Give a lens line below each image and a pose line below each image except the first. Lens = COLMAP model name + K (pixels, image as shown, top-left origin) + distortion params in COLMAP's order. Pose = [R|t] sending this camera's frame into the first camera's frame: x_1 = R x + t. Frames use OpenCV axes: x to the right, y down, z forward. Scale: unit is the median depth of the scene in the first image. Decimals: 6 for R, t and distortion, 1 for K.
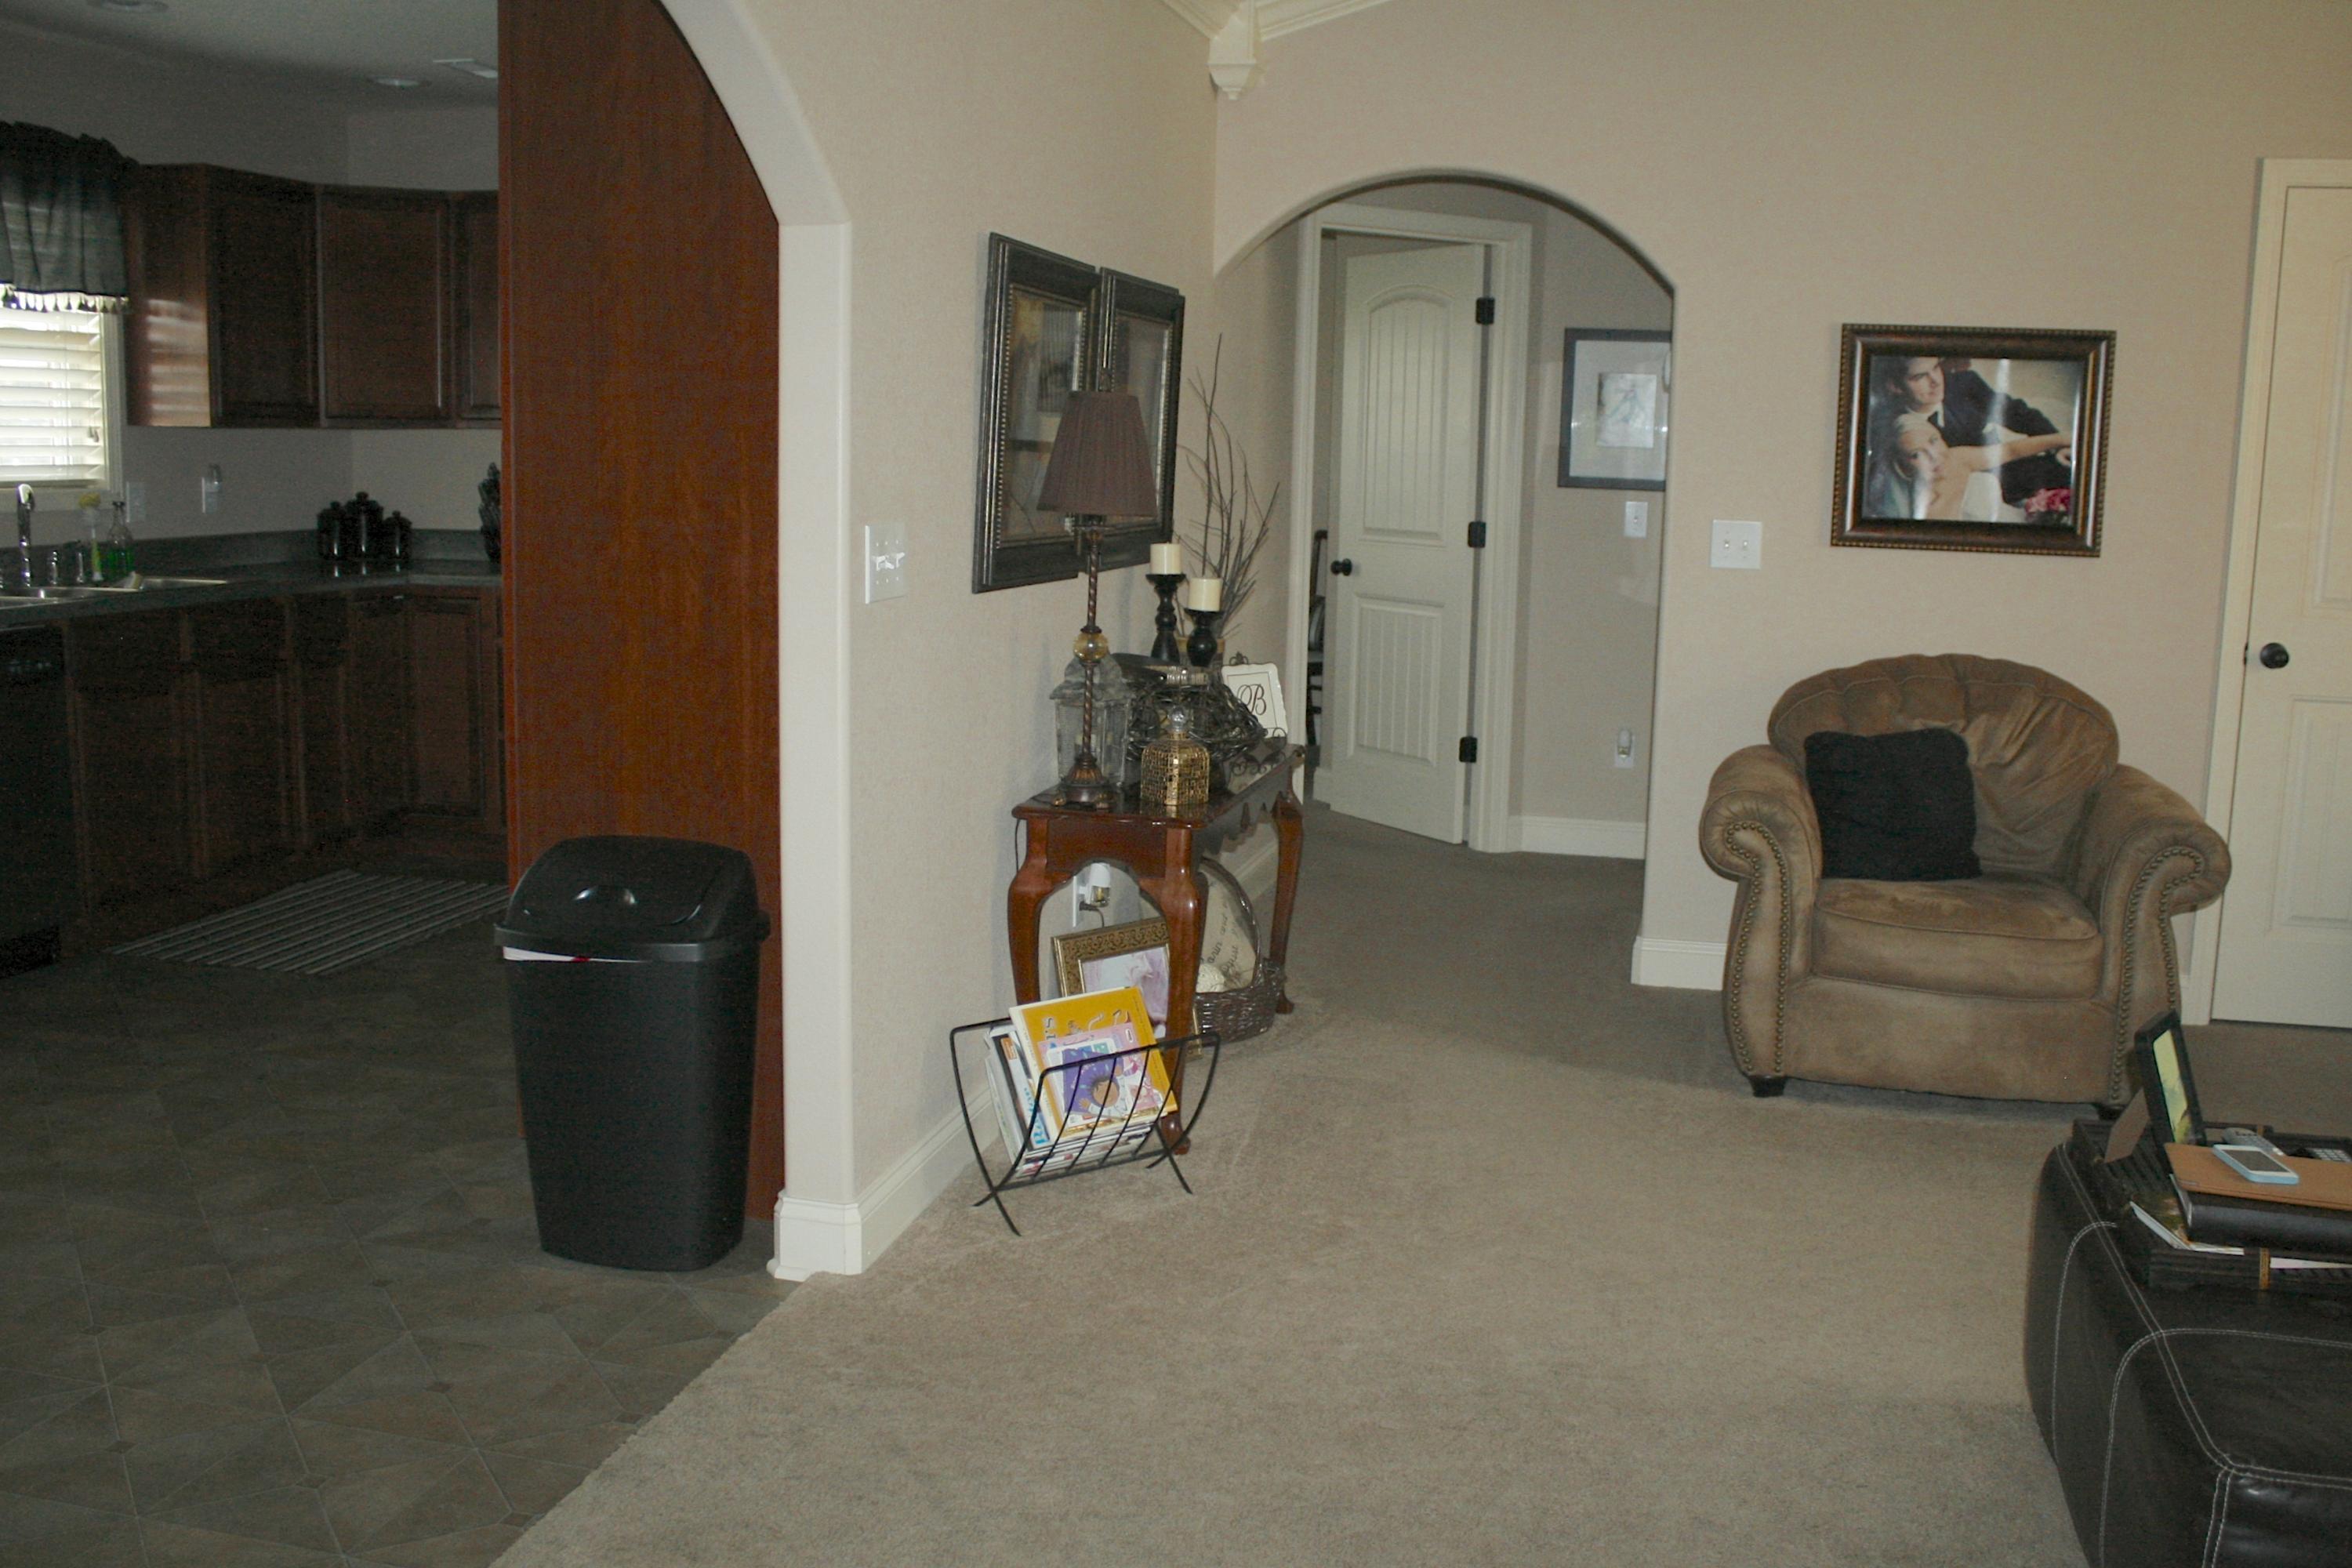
lens RADIAL K [[2156.6, 0, 1186.9], [0, 2156.6, 792.3], [0, 0, 1]] dist [-0.155592, 0.131964]
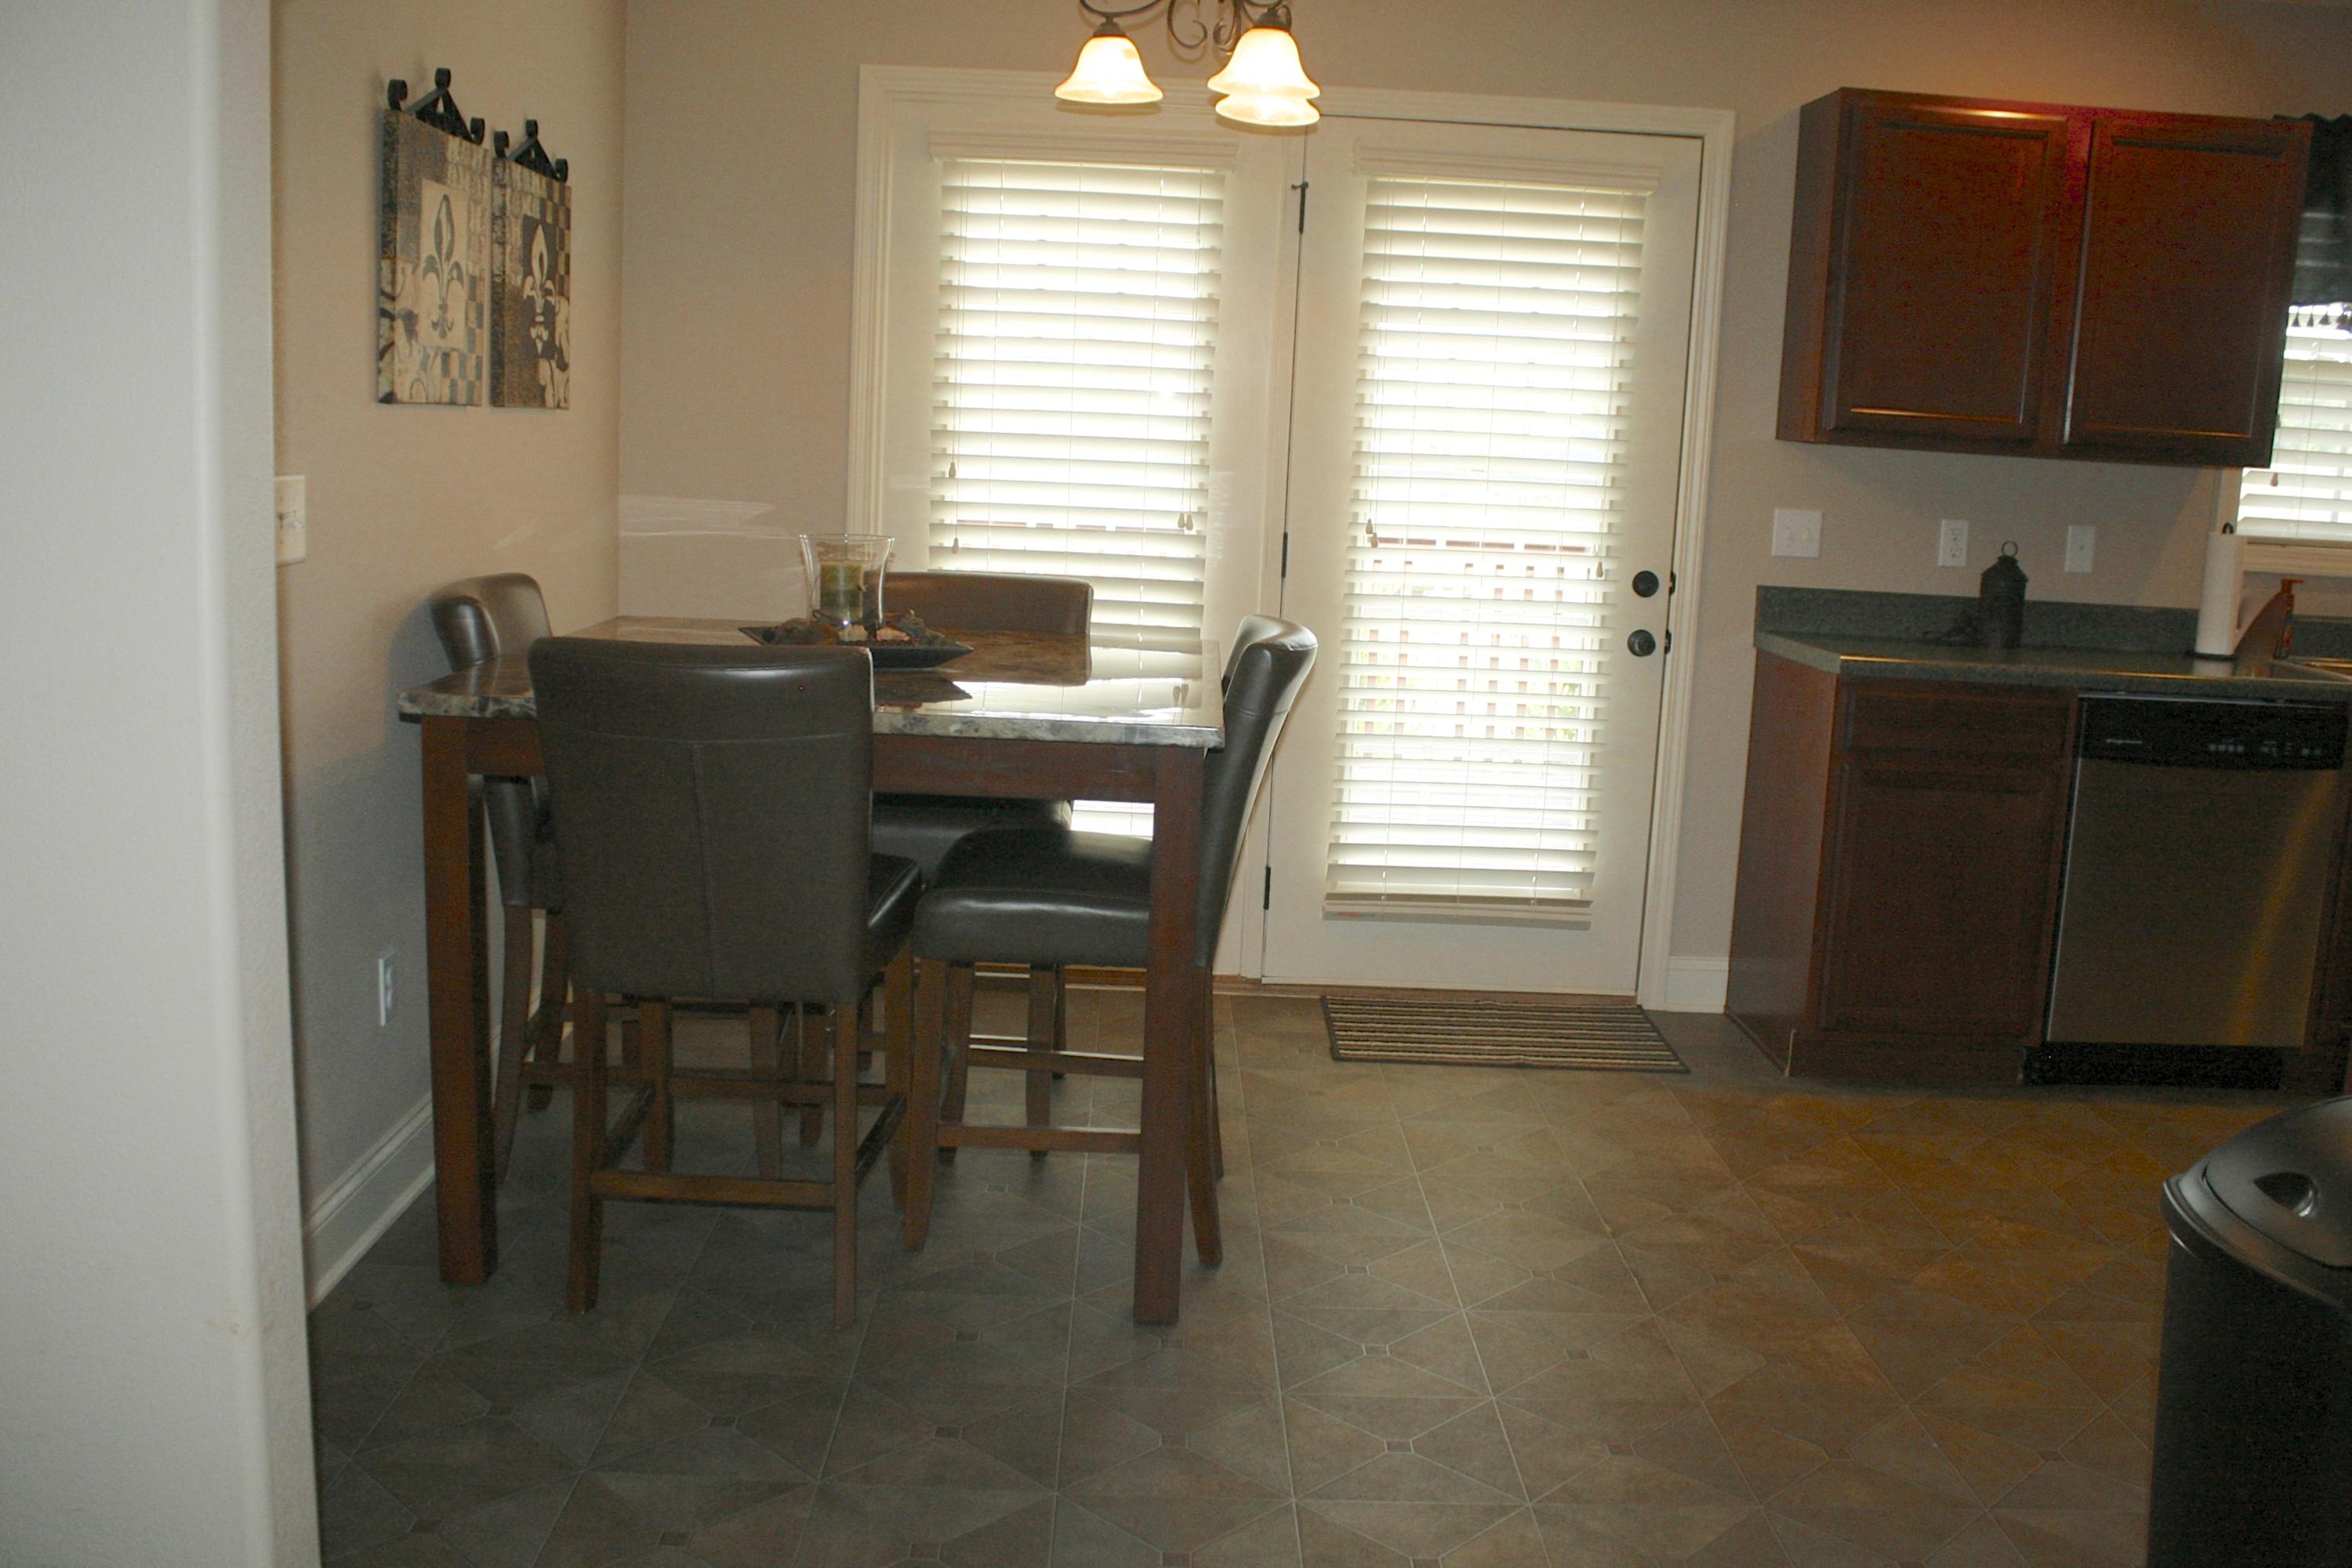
lens RADIAL K [[2072.4, 0, 1184.5], [0, 2072.4, 776.5], [0, 0, 1]] dist [-0.157149, 0.134539]
pose [[0.249534, 0.153263, -0.956161, 0.129074], [-0.194320, 0.975237, 0.105608, -0.048802], [0.948669, 0.159449, 0.273136, 0.338839]]
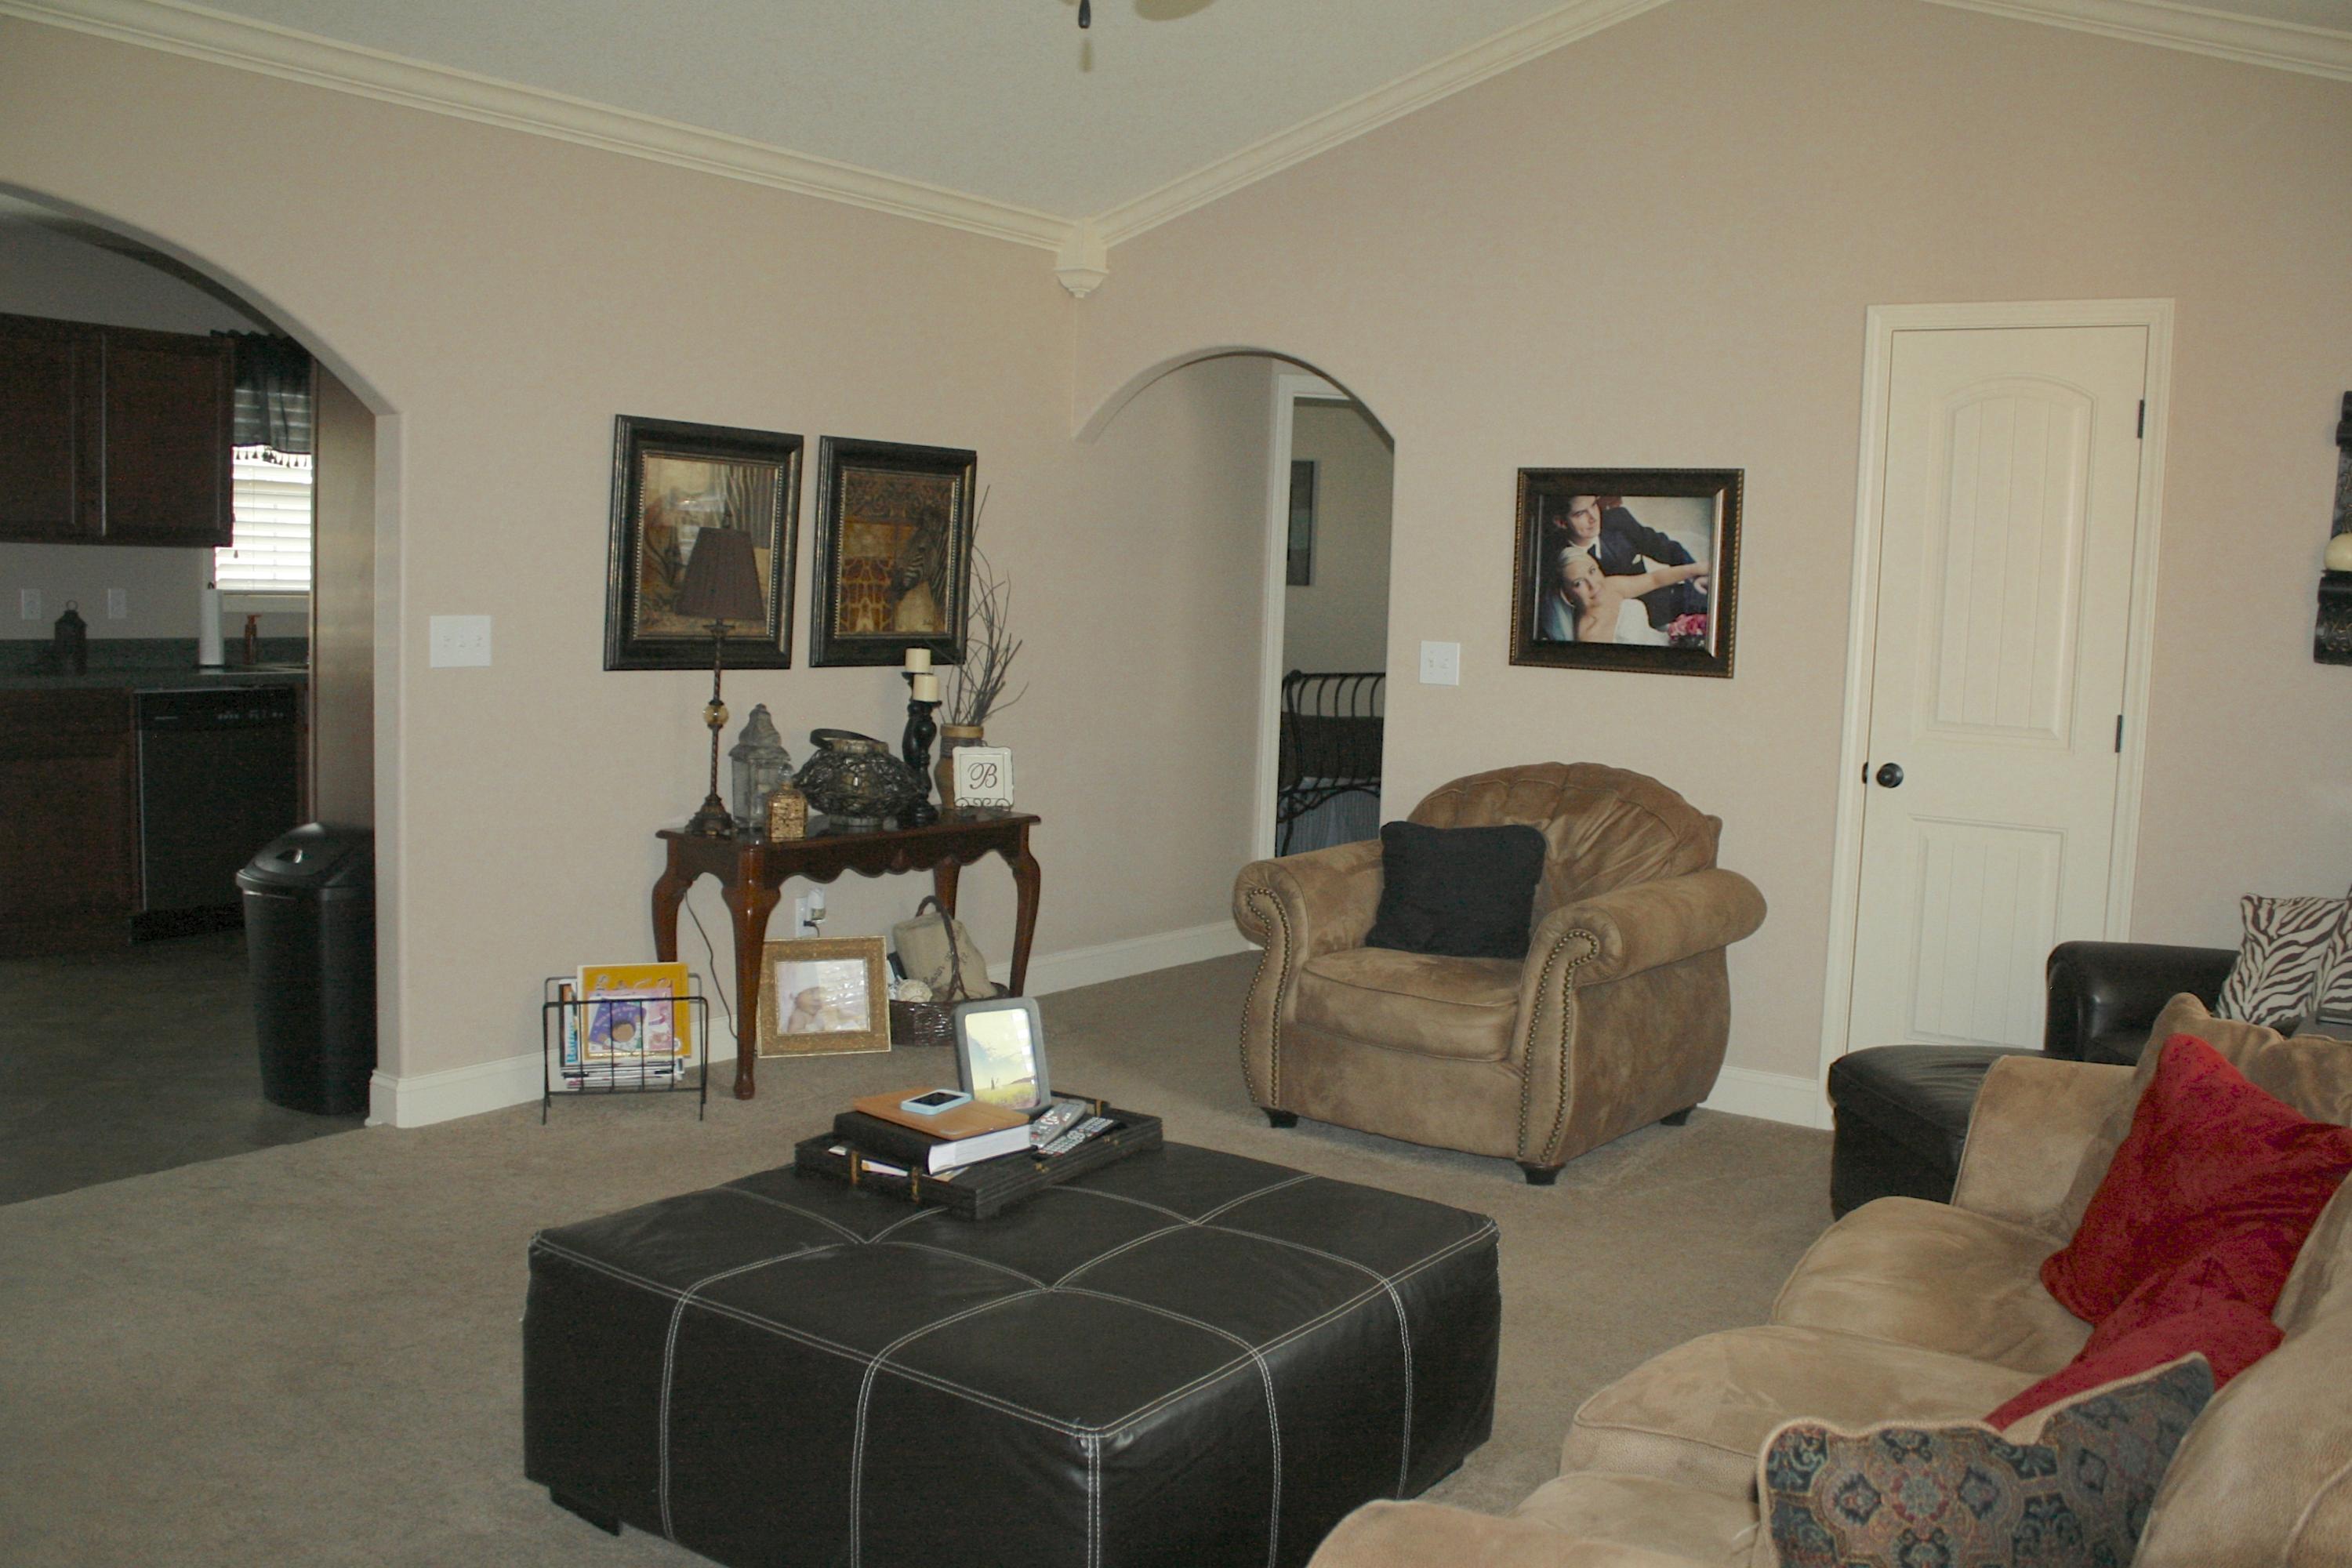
lens RADIAL K [[2072.4, 0, 1184.5], [0, 2072.4, 776.5], [0, 0, 1]] dist [-0.157149, 0.134539]
pose [[0.928218, 0.044604, -0.369354, 0.565453], [-0.072861, 0.995356, -0.062906, 0.024271], [0.364833, 0.085302, 0.927157, -0.067769]]
